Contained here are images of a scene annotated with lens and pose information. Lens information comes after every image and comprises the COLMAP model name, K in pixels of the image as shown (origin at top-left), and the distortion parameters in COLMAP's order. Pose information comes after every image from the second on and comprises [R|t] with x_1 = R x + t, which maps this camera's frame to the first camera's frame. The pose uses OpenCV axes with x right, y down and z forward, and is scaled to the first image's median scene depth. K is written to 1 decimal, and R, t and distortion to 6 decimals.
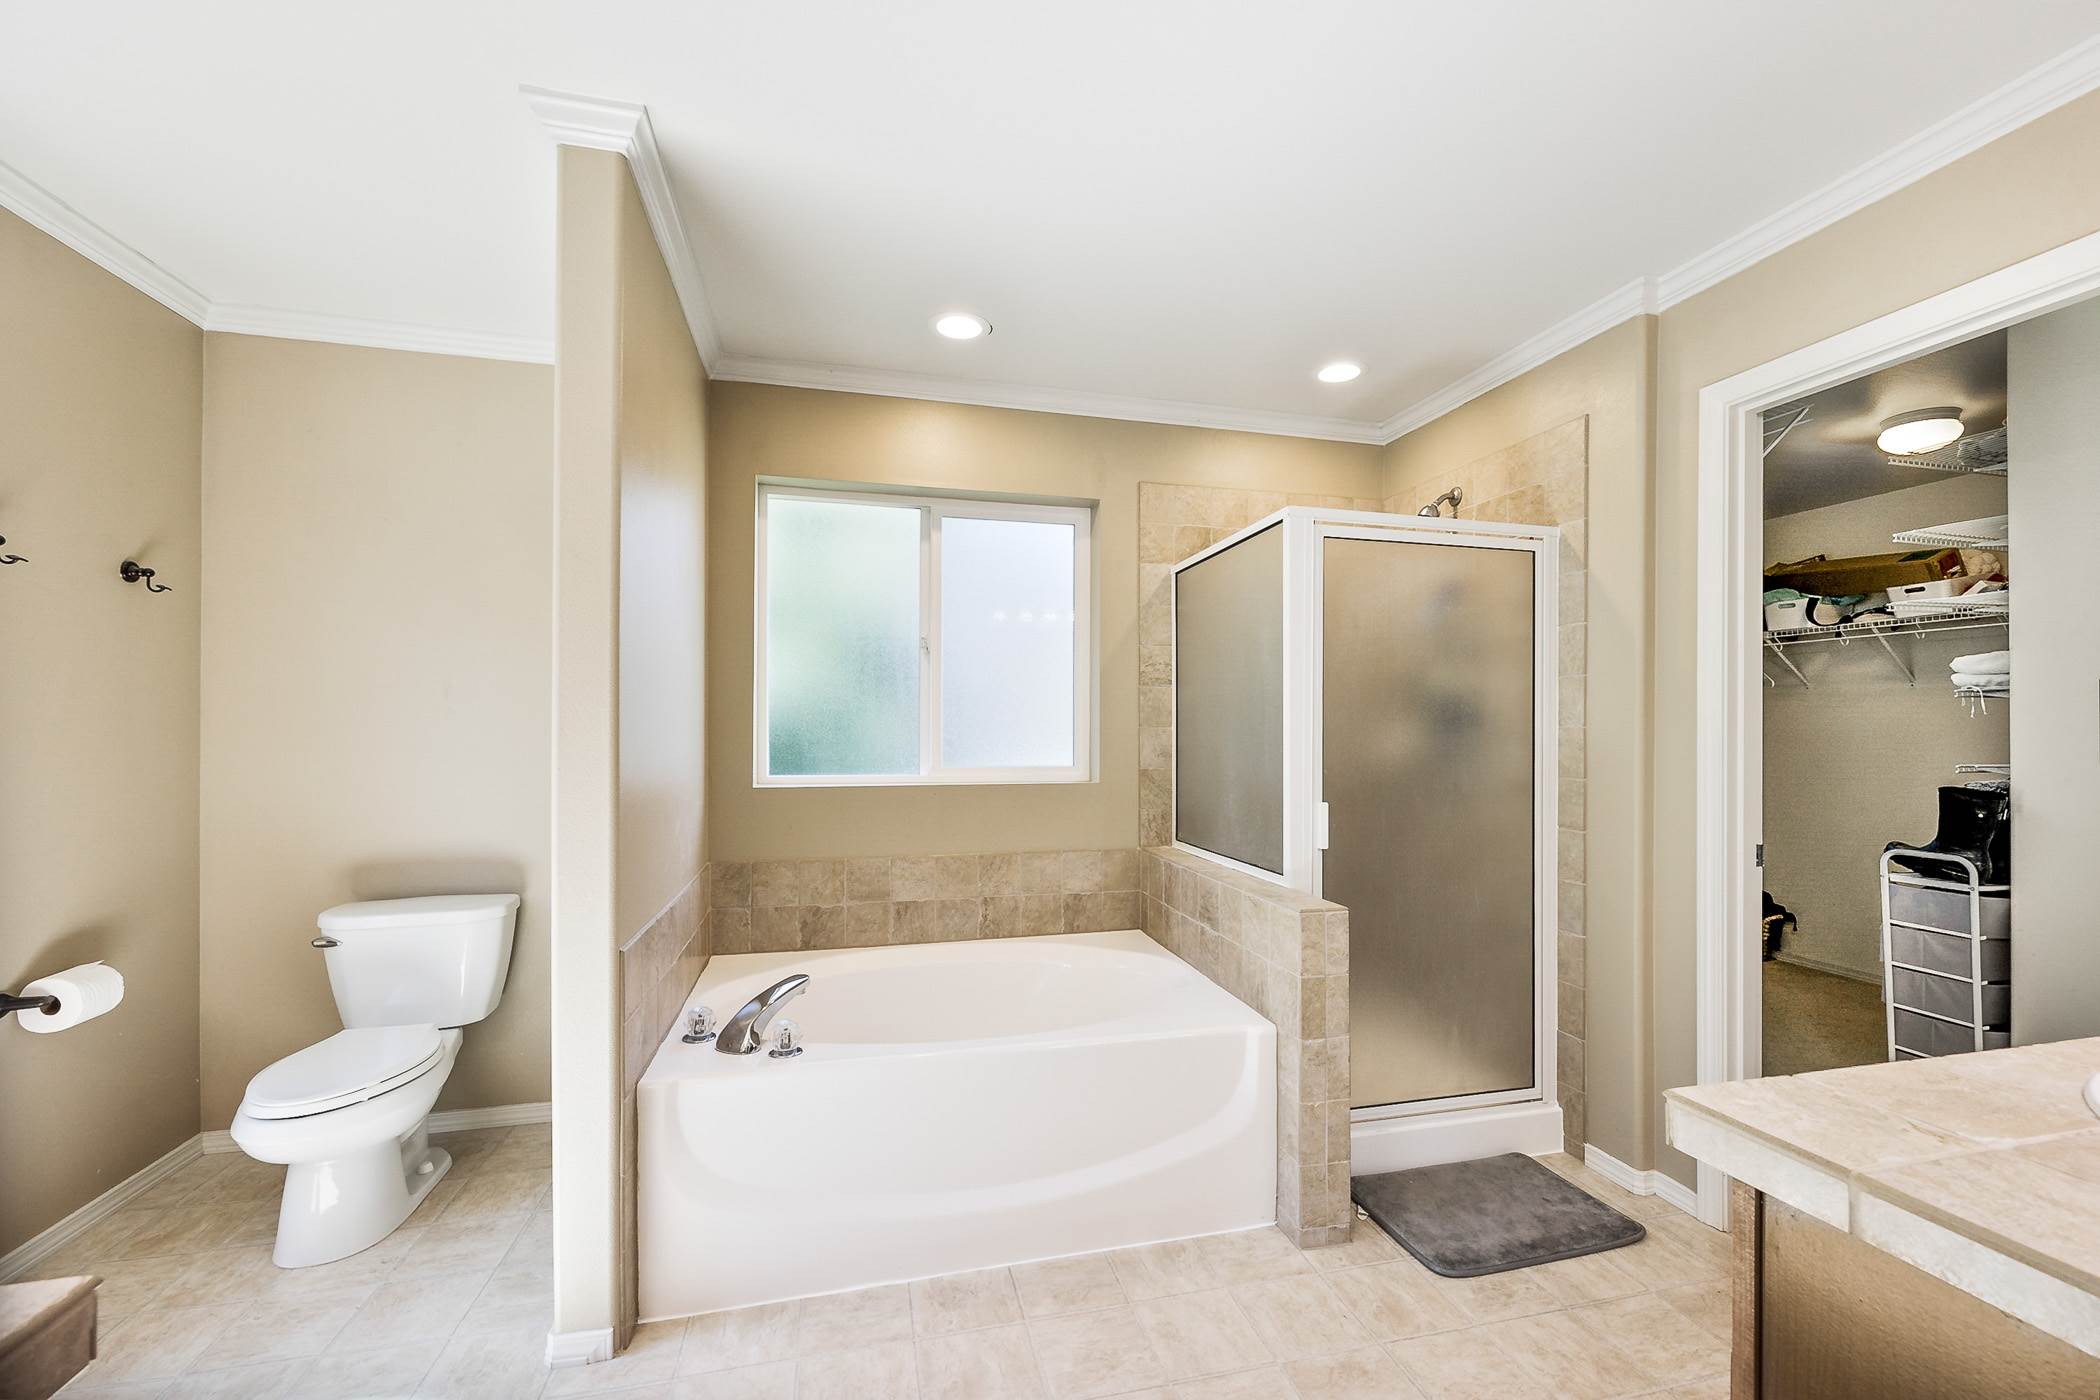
lens RADIAL K [[866.8, 0, 1049.9], [0, 866.8, 708.9], [0, 0, 1]] dist [-0.002354, -0.000769]
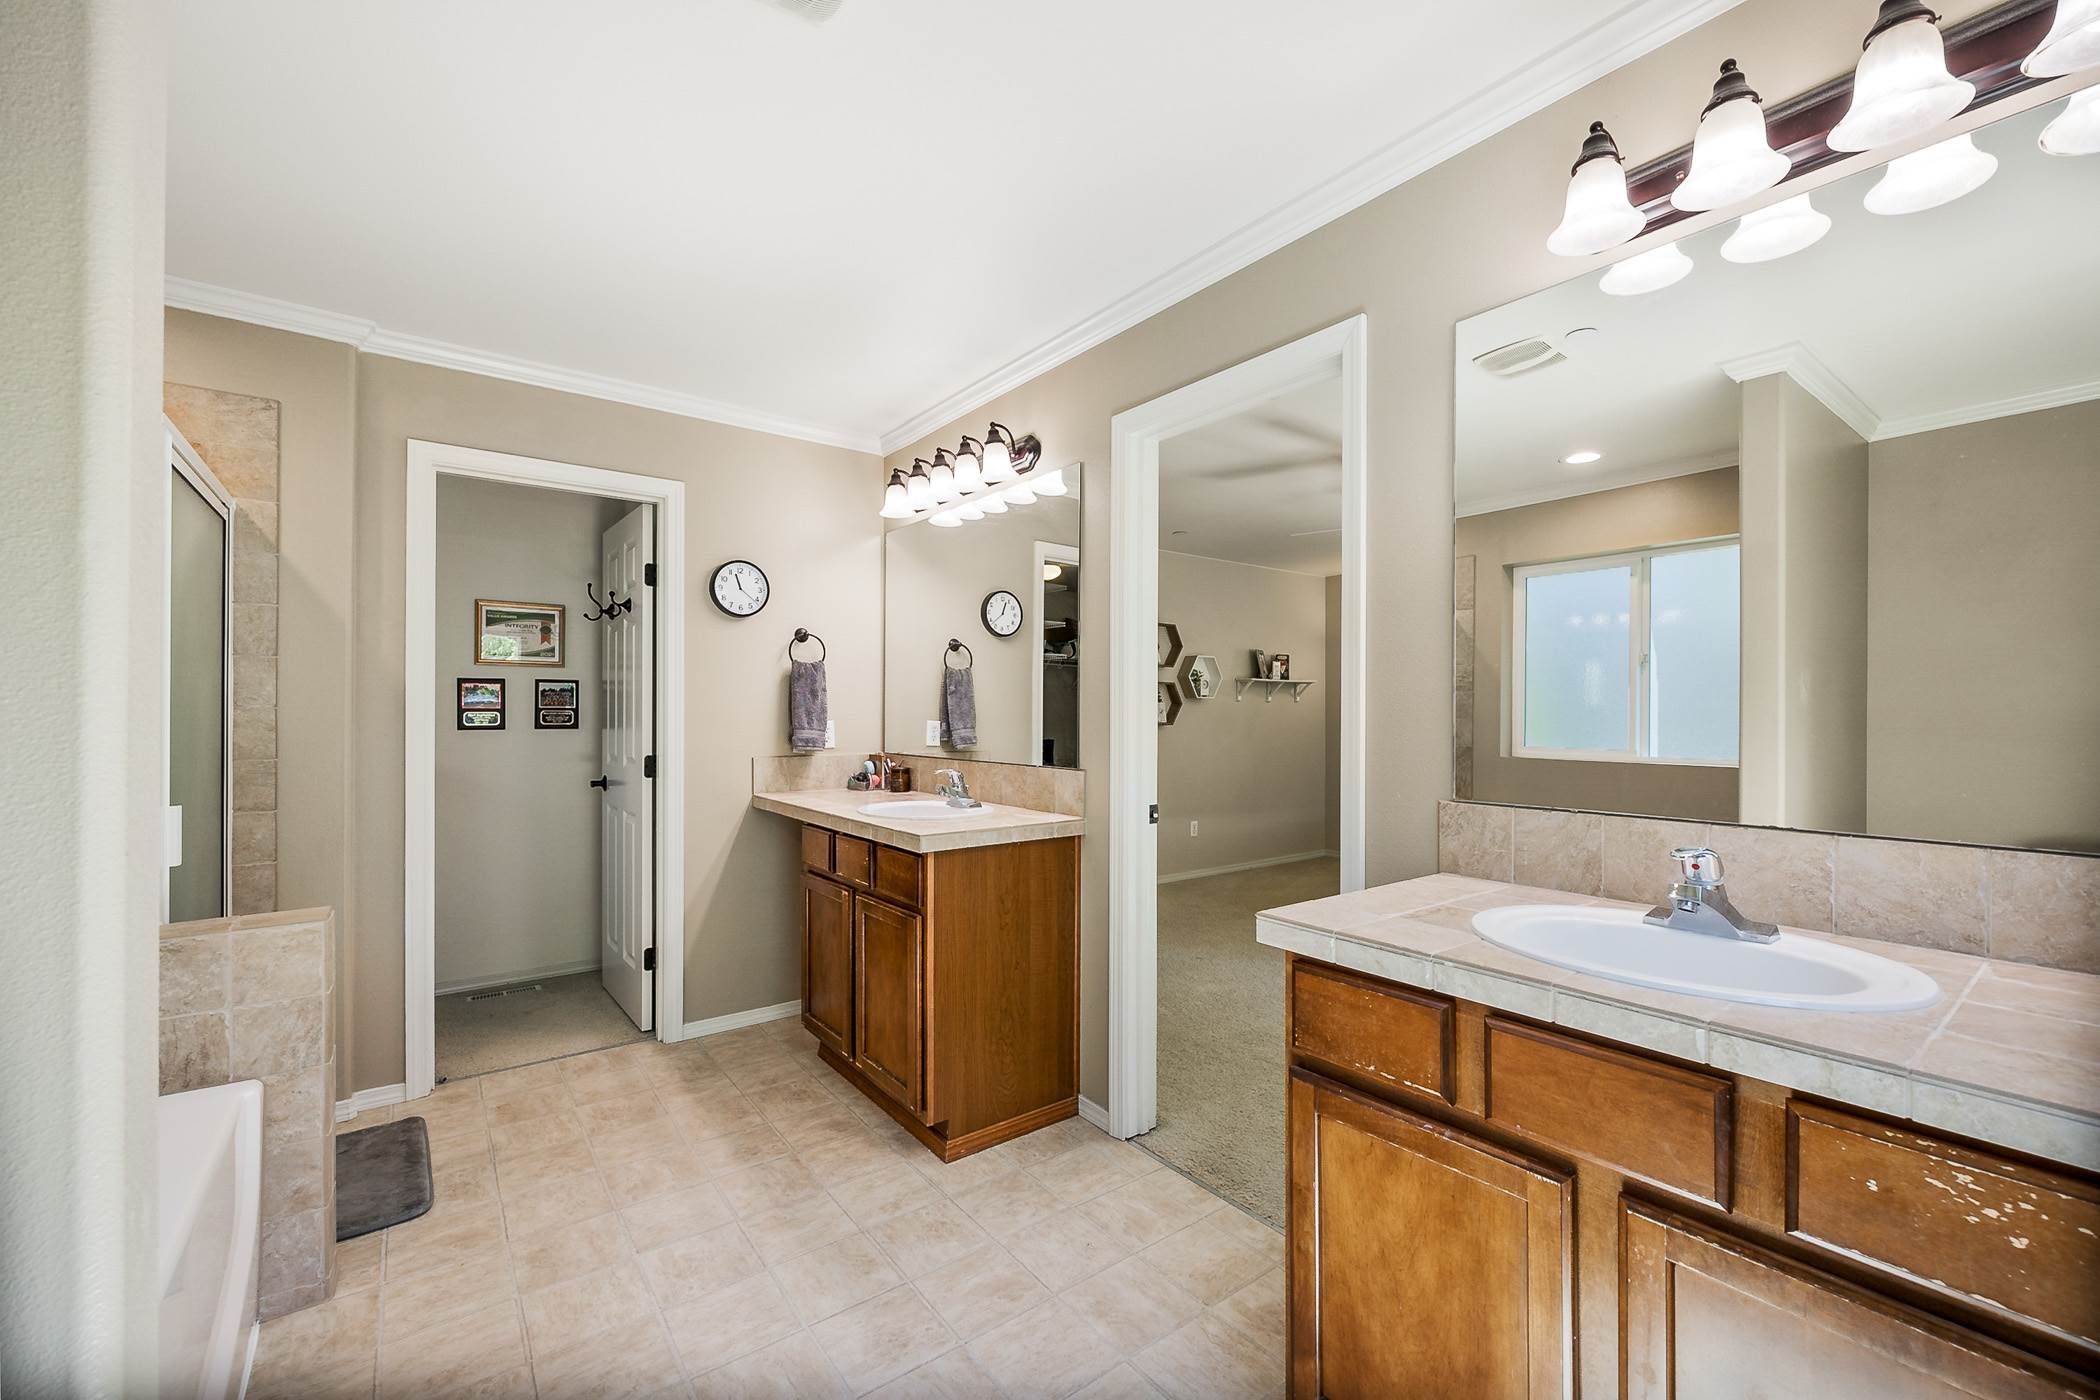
lens RADIAL K [[849.2, 0, 1050.0], [0, 849.2, 700.0], [0, 0, 1]] dist [-0.001814, -0.000241]
pose [[-0.398716, 0.002875, 0.917070, -0.741147], [-0.012061, 0.999892, -0.008378, 0.010319], [-0.916995, -0.014401, -0.398638, 0.630302]]
